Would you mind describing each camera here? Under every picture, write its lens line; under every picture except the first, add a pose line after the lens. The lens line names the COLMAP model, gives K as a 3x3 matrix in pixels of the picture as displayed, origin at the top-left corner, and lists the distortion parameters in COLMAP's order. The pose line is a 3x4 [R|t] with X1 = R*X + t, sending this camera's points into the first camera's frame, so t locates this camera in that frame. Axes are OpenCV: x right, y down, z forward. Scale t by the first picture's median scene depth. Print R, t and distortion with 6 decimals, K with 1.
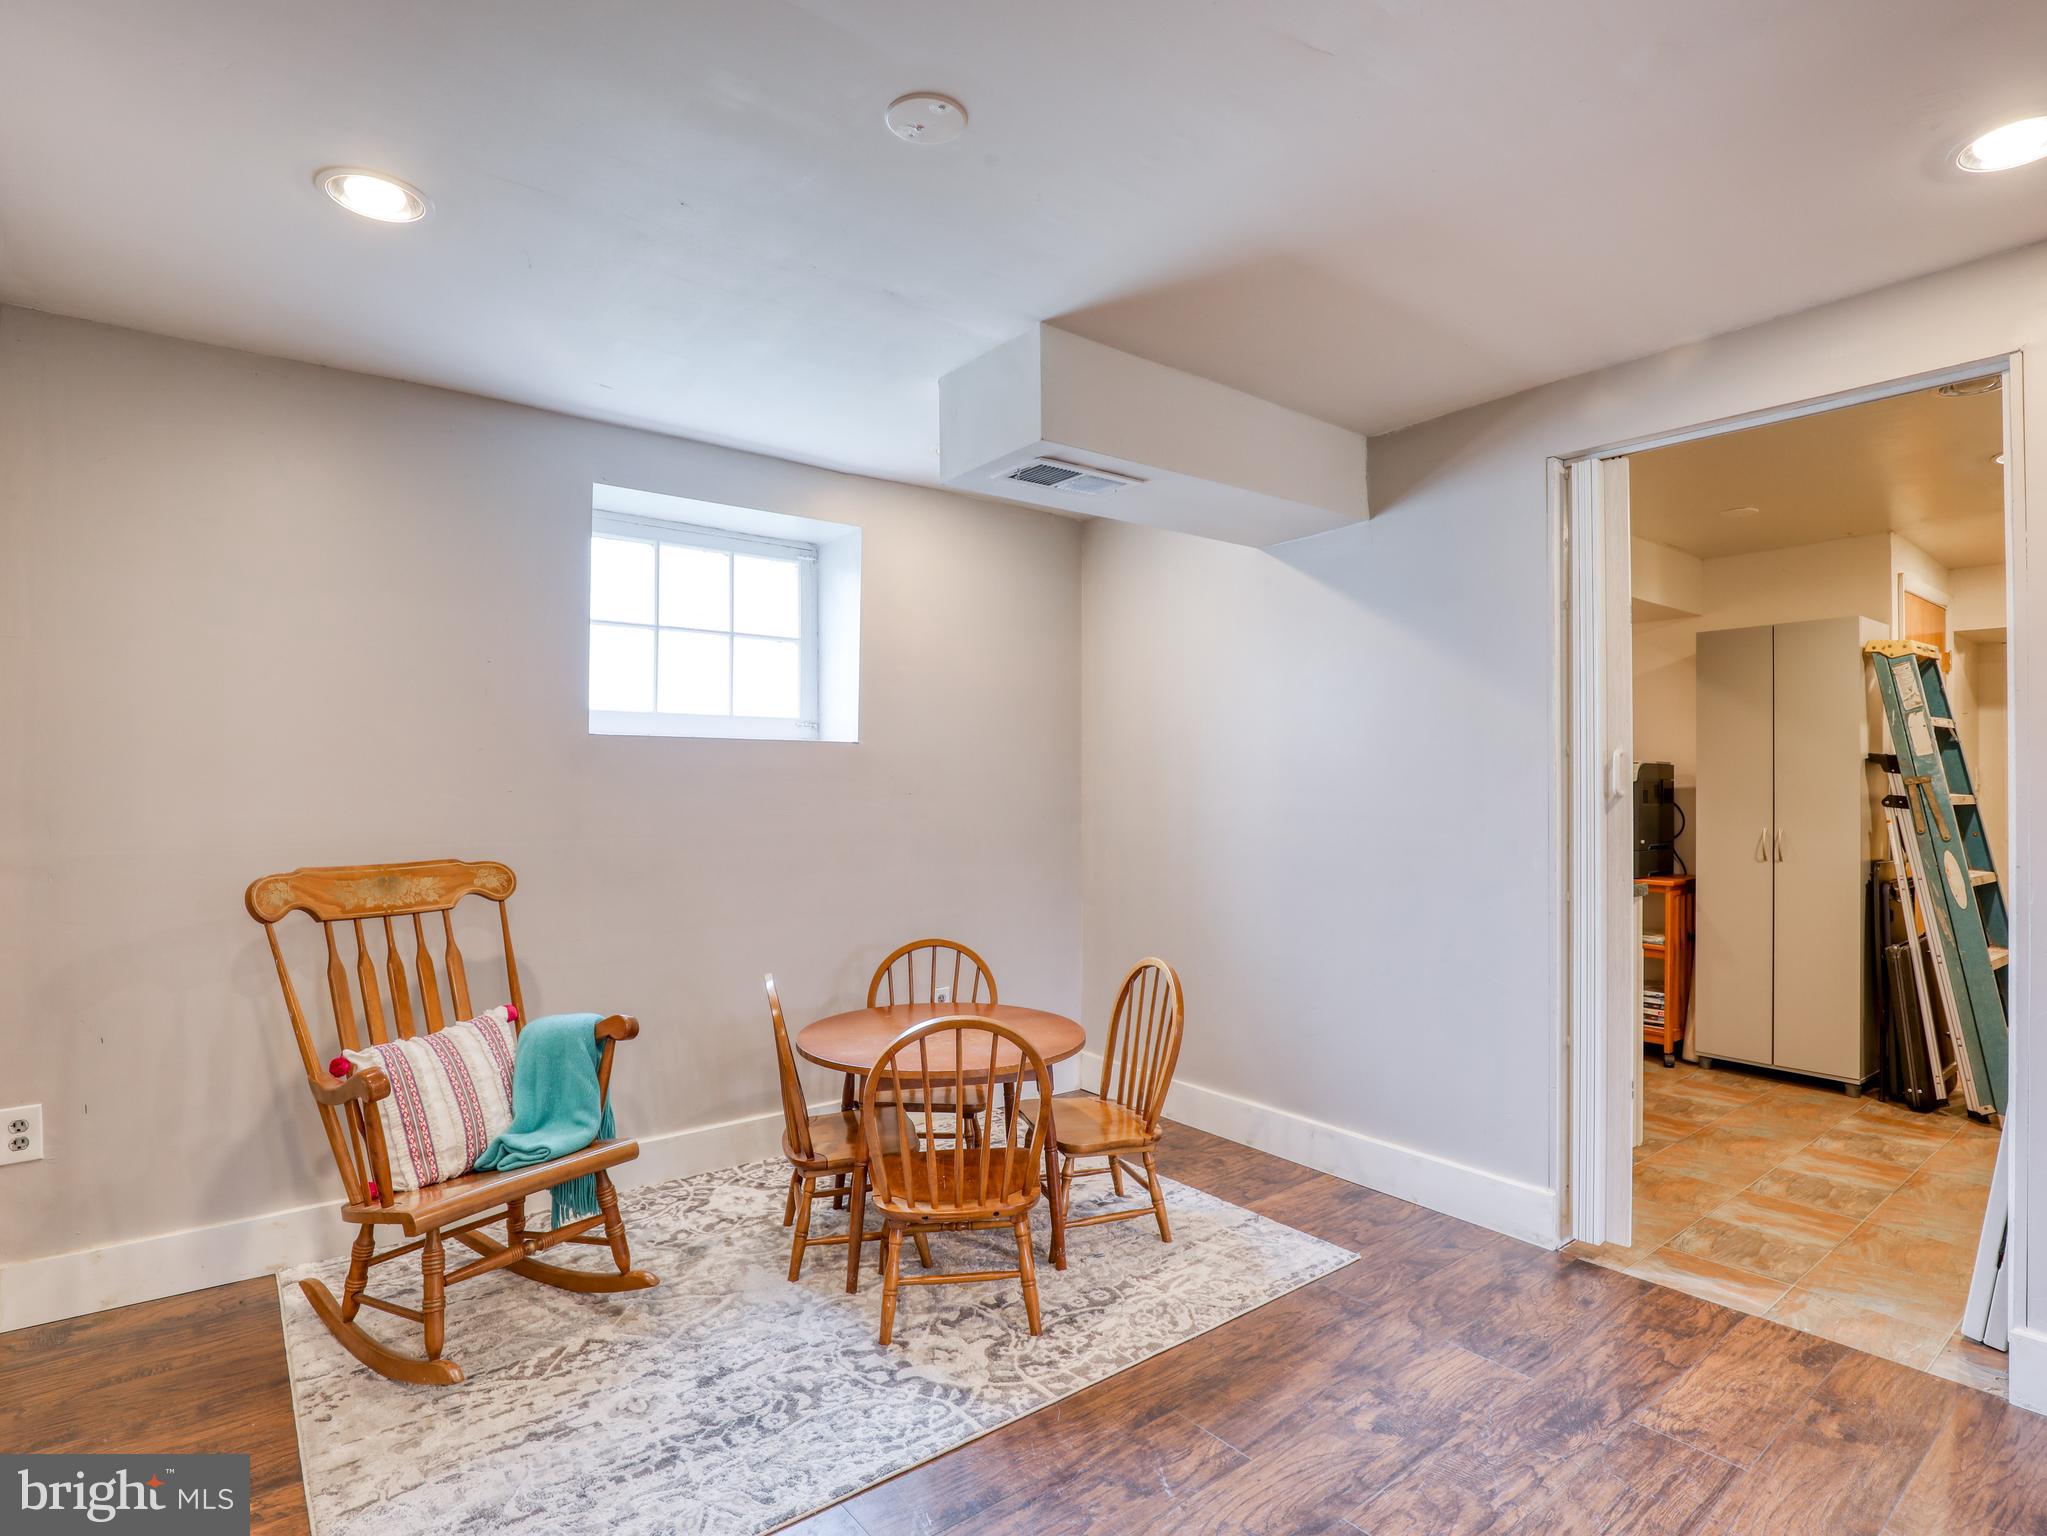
lens RADIAL K [[1057.6, 0, 1023.5], [0, 1057.6, 768.0], [0, 0, 1]] dist [-0.022690, 0.001086]
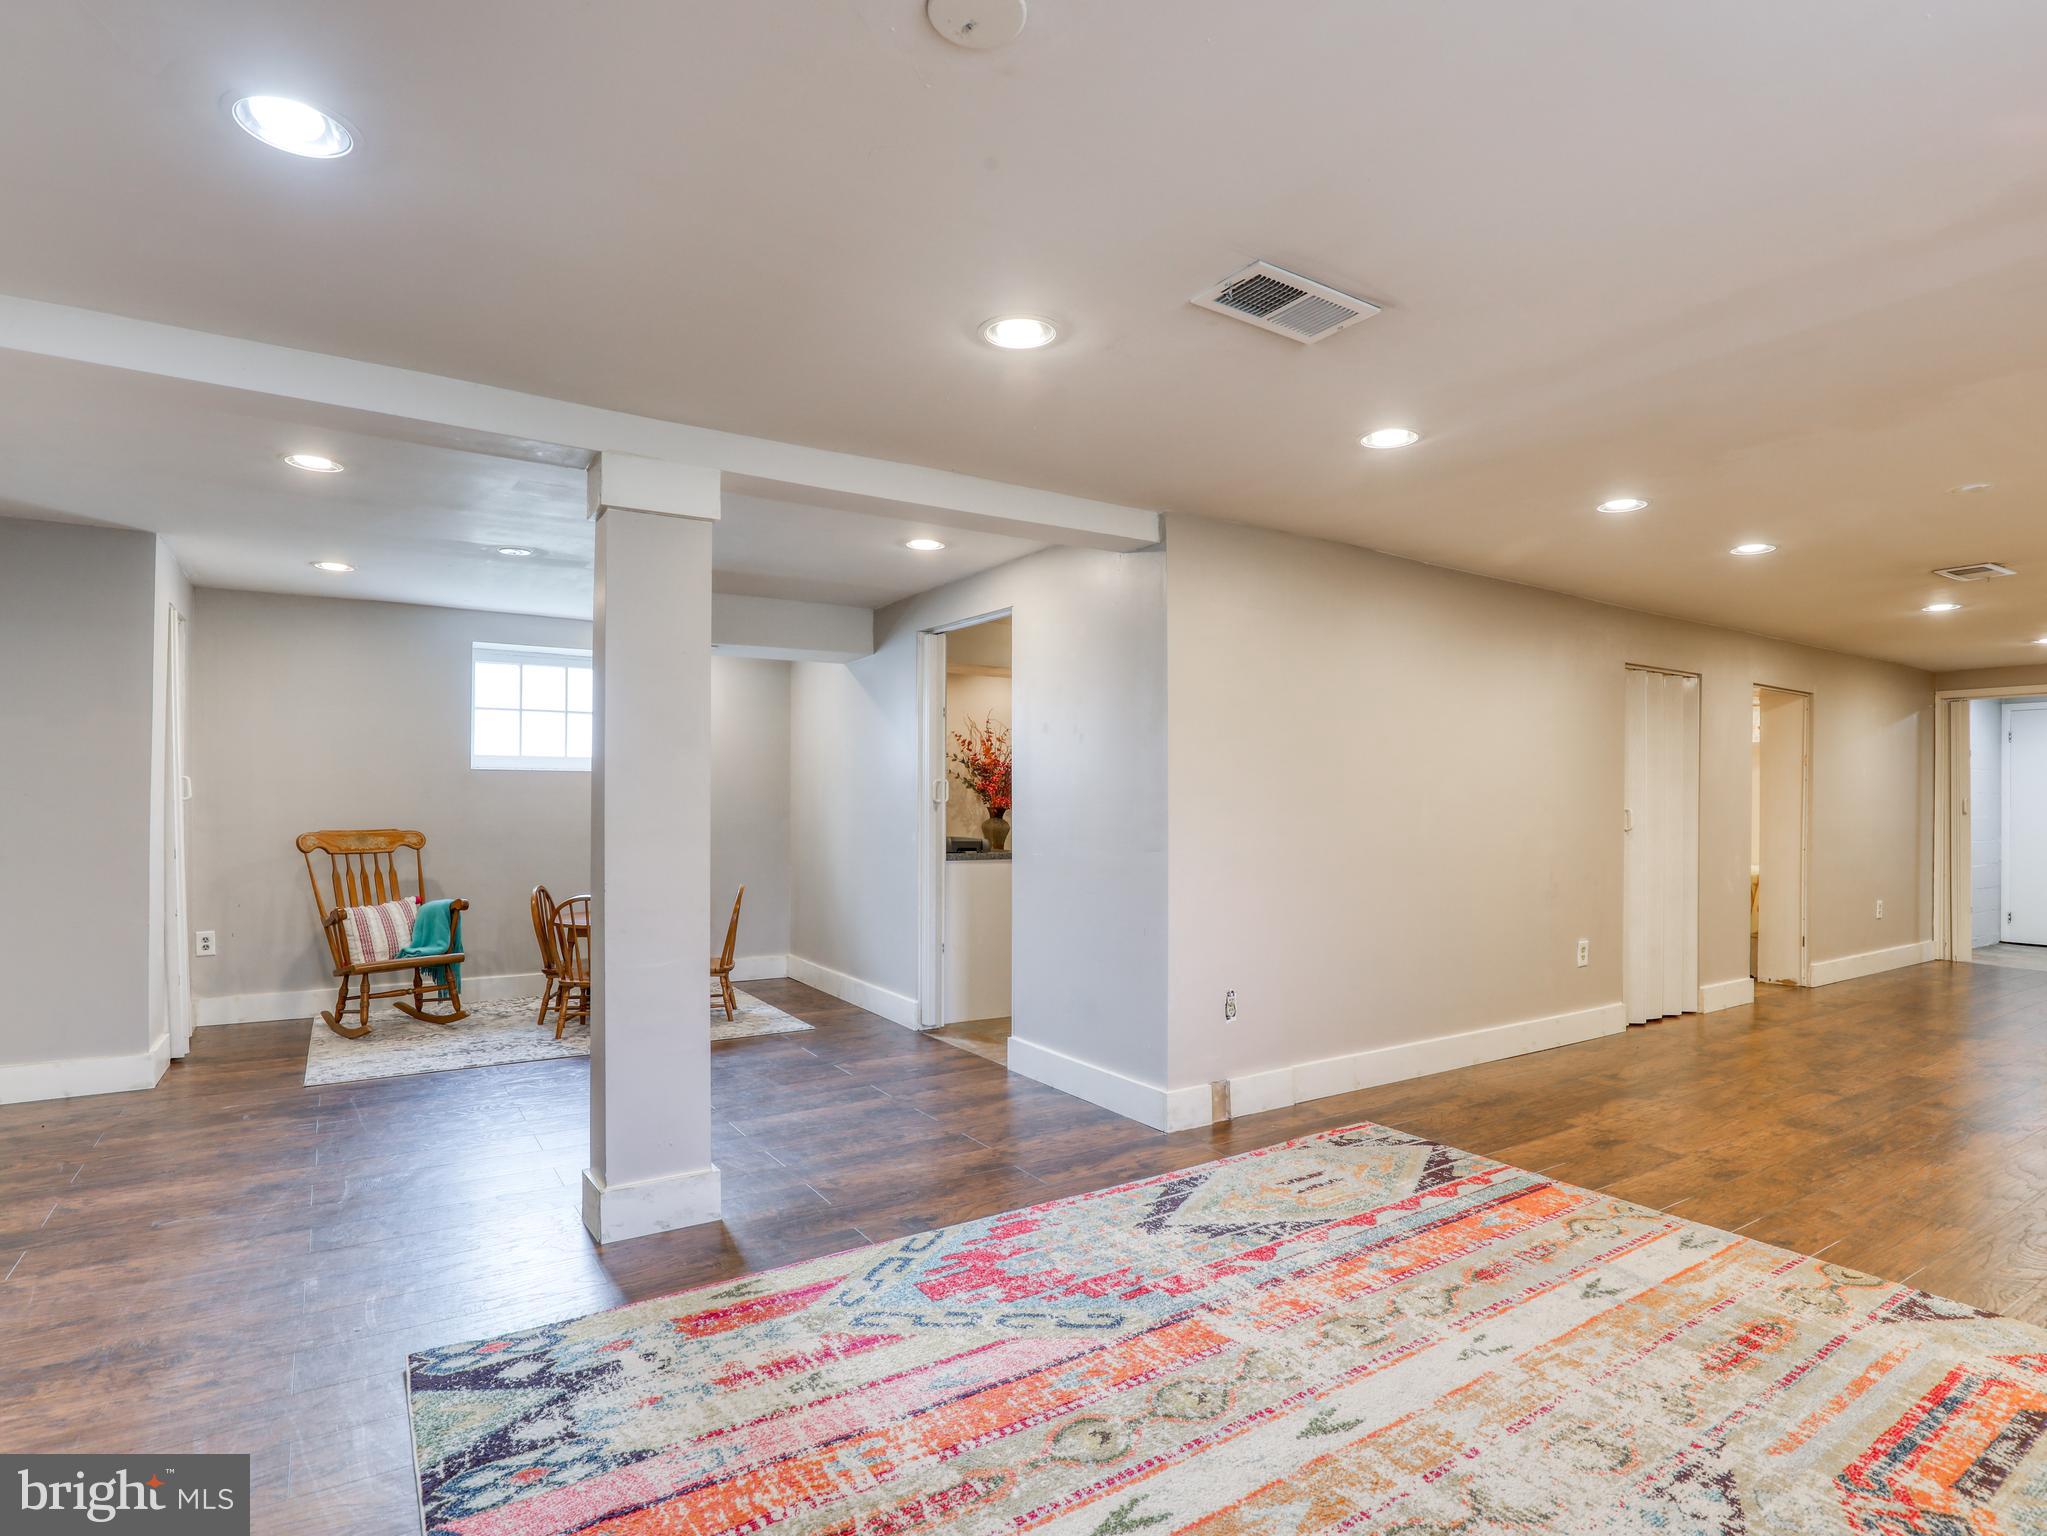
lens RADIAL K [[1060.2, 0, 1029.9], [0, 1060.2, 787.5], [0, 0, 1]] dist [-0.021682, 0.002208]
pose [[0.996413, 0.003262, -0.084564, 1.000323], [-0.002469, 0.999952, 0.009484, -0.022765], [0.084591, -0.009241, 0.996373, -1.104204]]
